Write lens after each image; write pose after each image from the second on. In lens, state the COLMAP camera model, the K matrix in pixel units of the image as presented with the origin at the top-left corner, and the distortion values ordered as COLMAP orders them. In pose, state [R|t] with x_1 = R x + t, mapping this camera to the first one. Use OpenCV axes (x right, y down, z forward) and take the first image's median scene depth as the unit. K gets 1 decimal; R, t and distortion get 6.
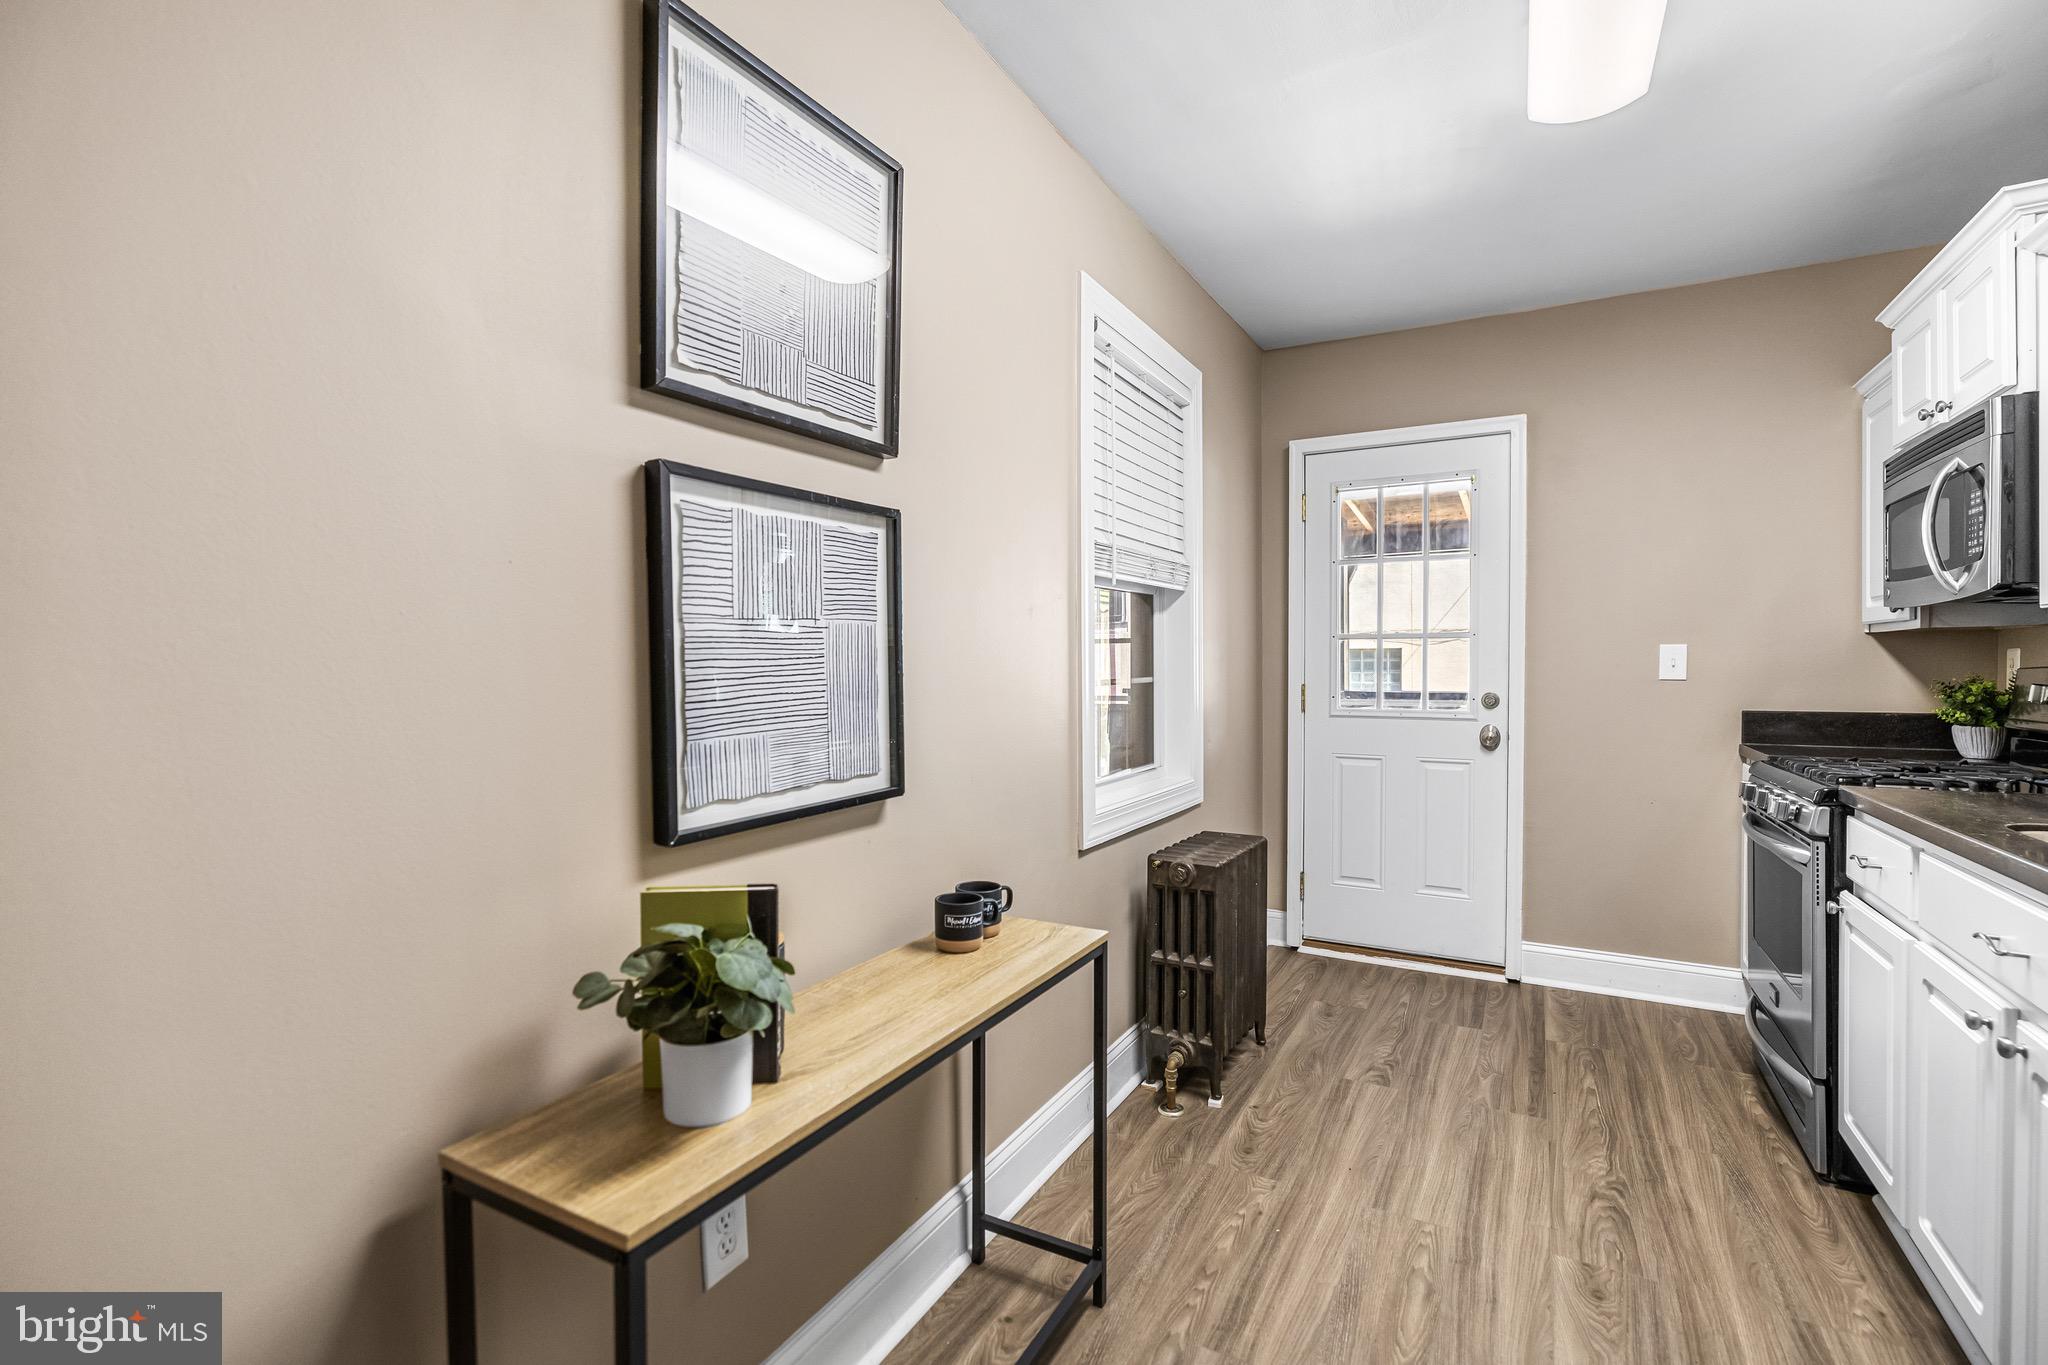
lens RADIAL K [[909.1, 0, 1042.5], [0, 909.1, 681.5], [0, 0, 1]] dist [-0.005154, 0.002425]
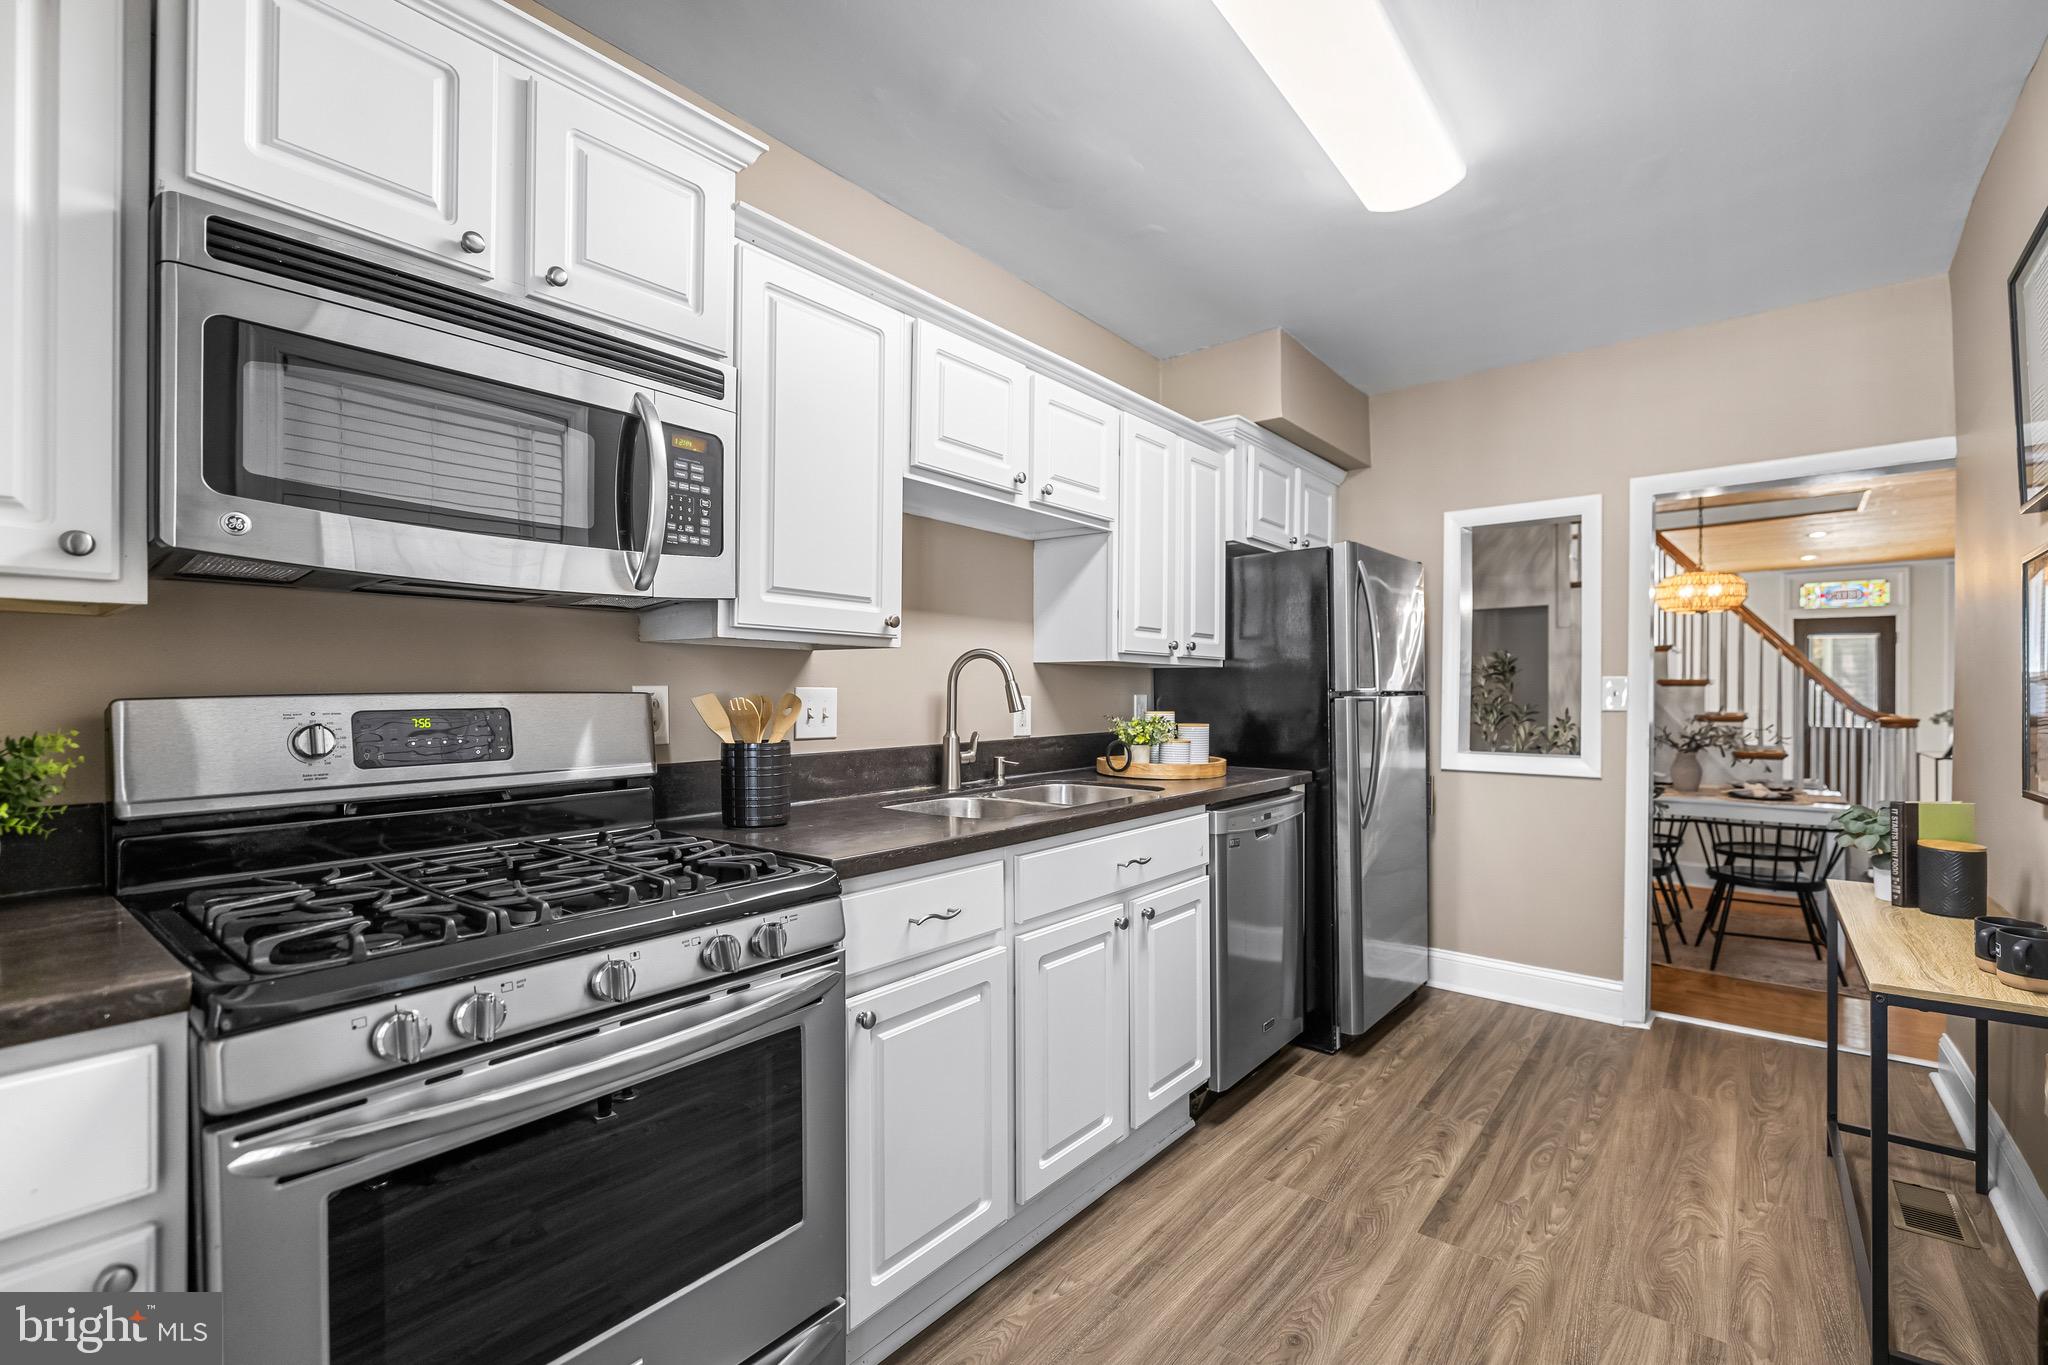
lens RADIAL K [[909.1, 0, 1025.3], [0, 909.1, 689.7], [0, 0, 1]] dist [-0.005154, 0.002425]
pose [[-0.982217, 0.002253, 0.187736, 0.491908], [0.005025, 0.999885, 0.014292, -0.023217], [-0.187683, 0.014981, -0.982115, 1.377264]]
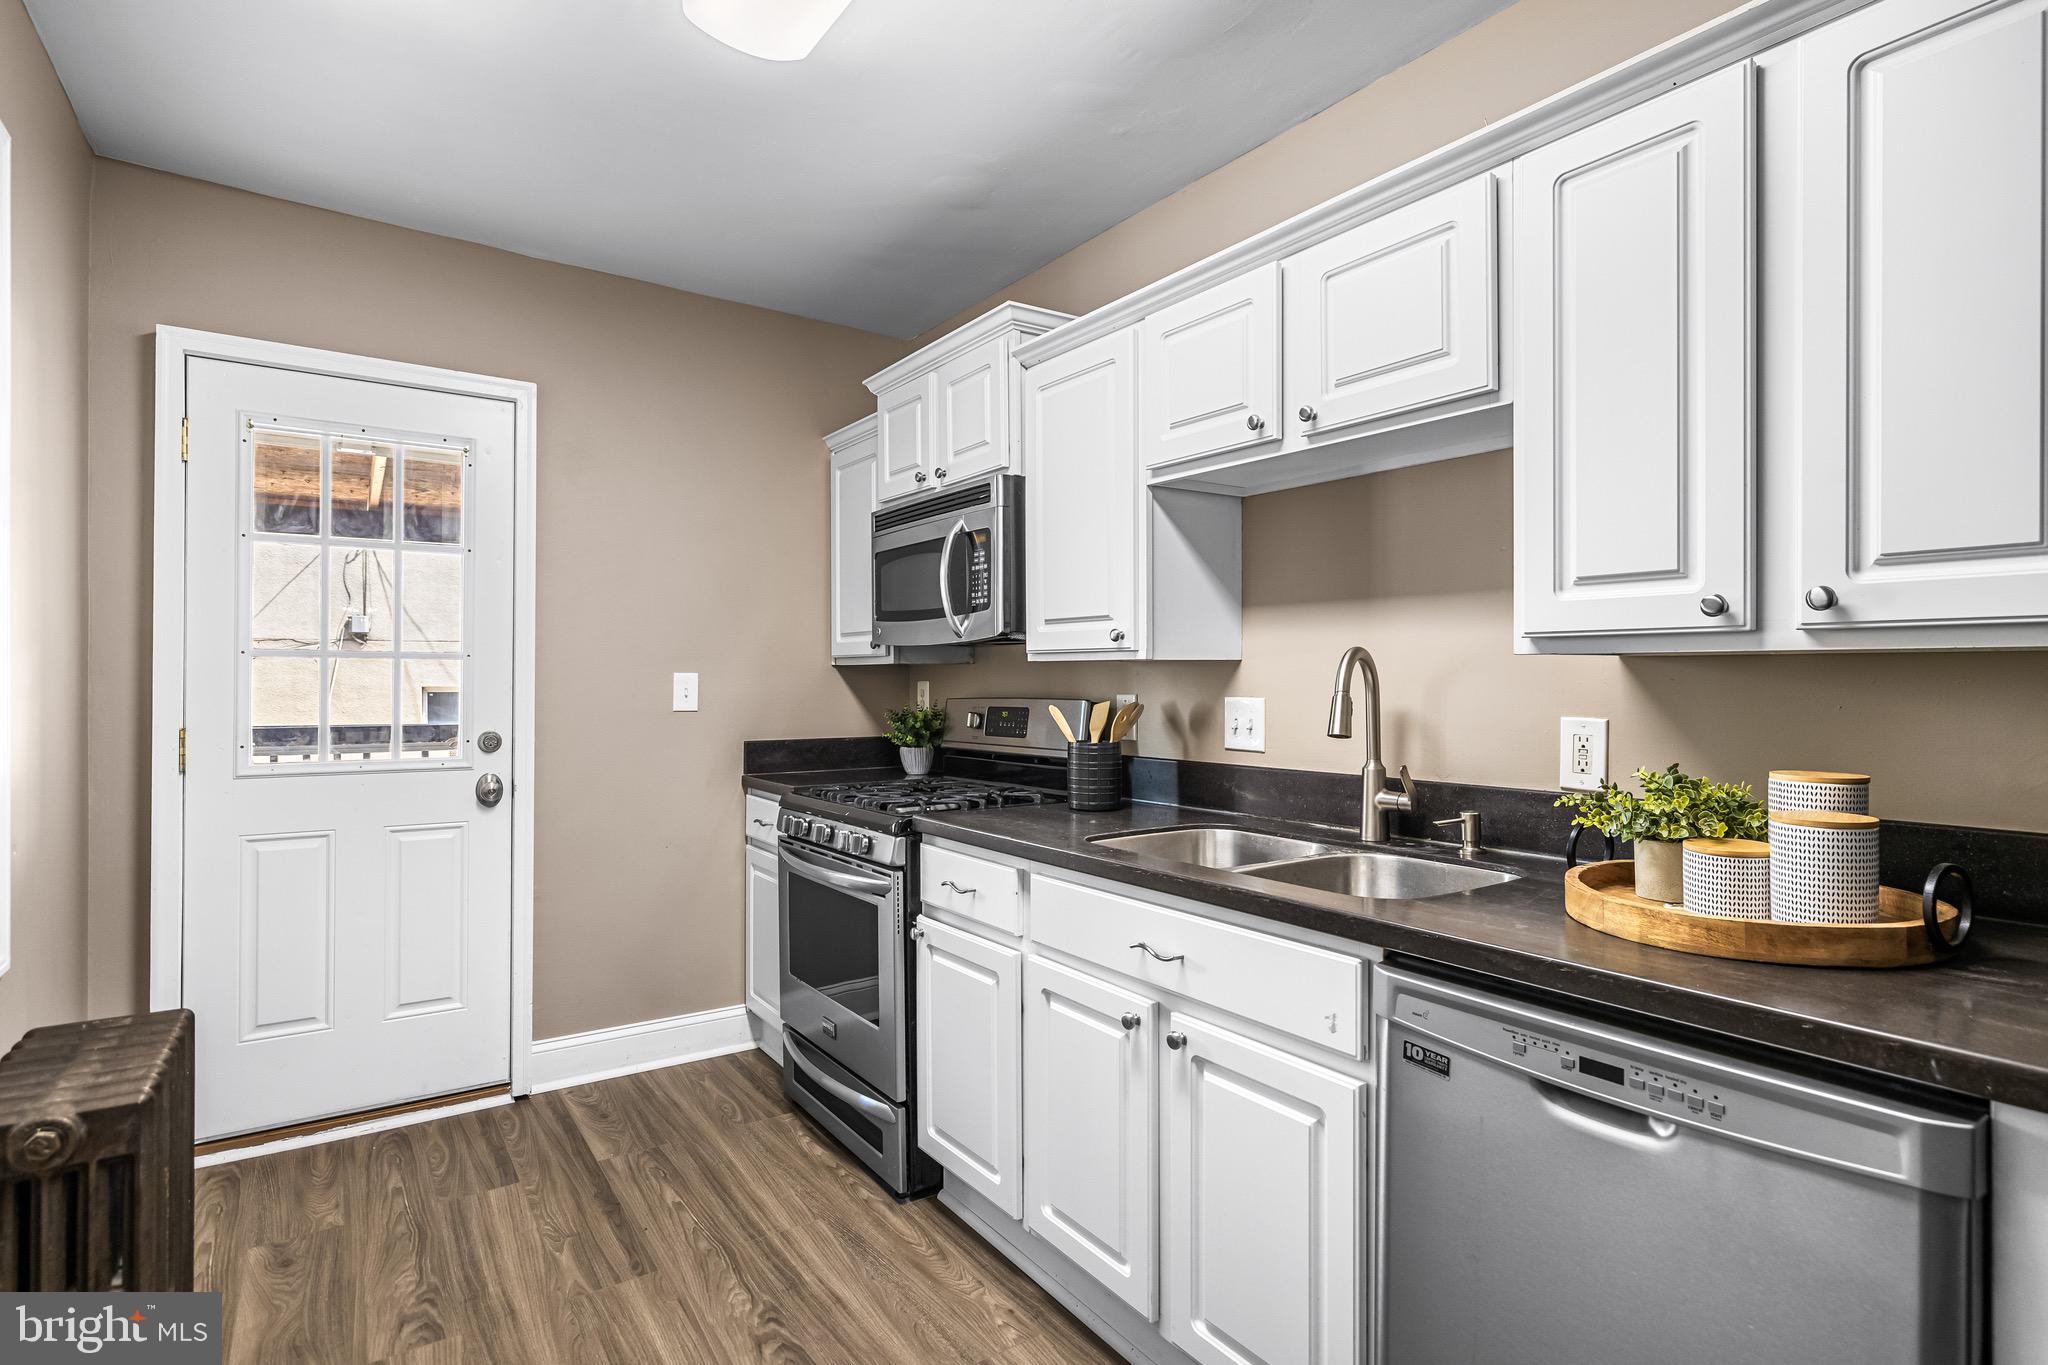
lens RADIAL K [[1007.4, 0, 1021.3], [0, 1007.4, 681.3], [0, 0, 1]] dist [-0.004305, 0.000772]
pose [[0.456055, 0.005536, 0.889935, -0.086259], [0.011825, 0.999855, -0.012280, -0.020445], [-0.889873, 0.016124, 0.455923, 0.293160]]
